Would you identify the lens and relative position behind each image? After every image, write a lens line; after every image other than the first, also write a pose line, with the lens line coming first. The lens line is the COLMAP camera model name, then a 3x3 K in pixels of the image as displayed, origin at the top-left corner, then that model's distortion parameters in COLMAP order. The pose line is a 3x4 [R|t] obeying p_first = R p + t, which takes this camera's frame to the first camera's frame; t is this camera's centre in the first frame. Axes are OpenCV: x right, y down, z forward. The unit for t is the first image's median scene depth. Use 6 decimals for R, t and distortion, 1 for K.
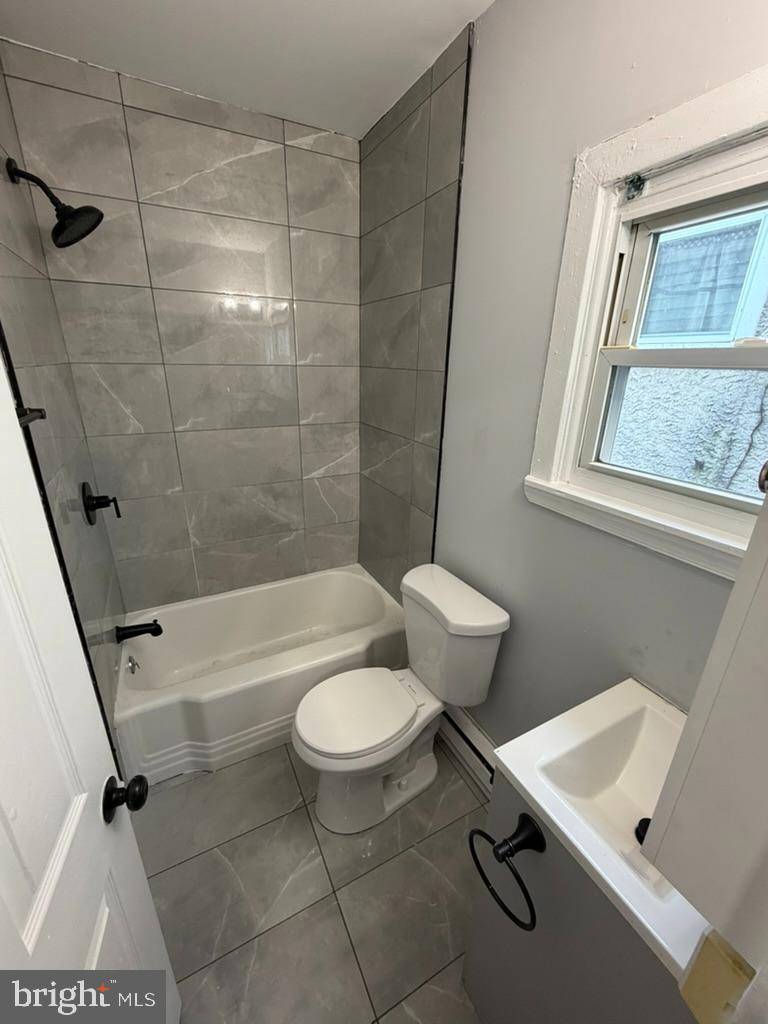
lens RADIAL K [[407.6, 0, 385.2], [0, 407.6, 515.1], [0, 0, 1]] dist [-0.000762, -0.000142]
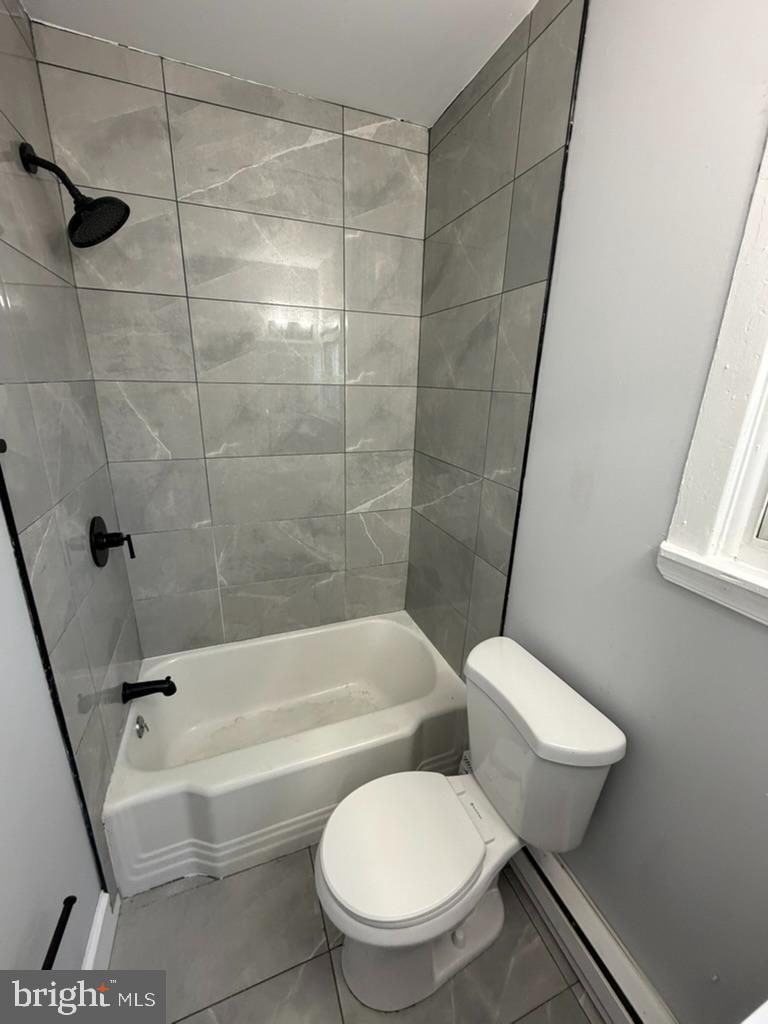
lens RADIAL K [[407.6, 0, 386.8], [0, 407.6, 516.3], [0, 0, 1]] dist [-0.000762, -0.000142]
pose [[0.994254, 0.038451, -0.099902, -0.038013], [-0.042809, 0.998206, -0.041848, -0.066182], [0.098114, 0.045884, 0.994117, 0.188341]]
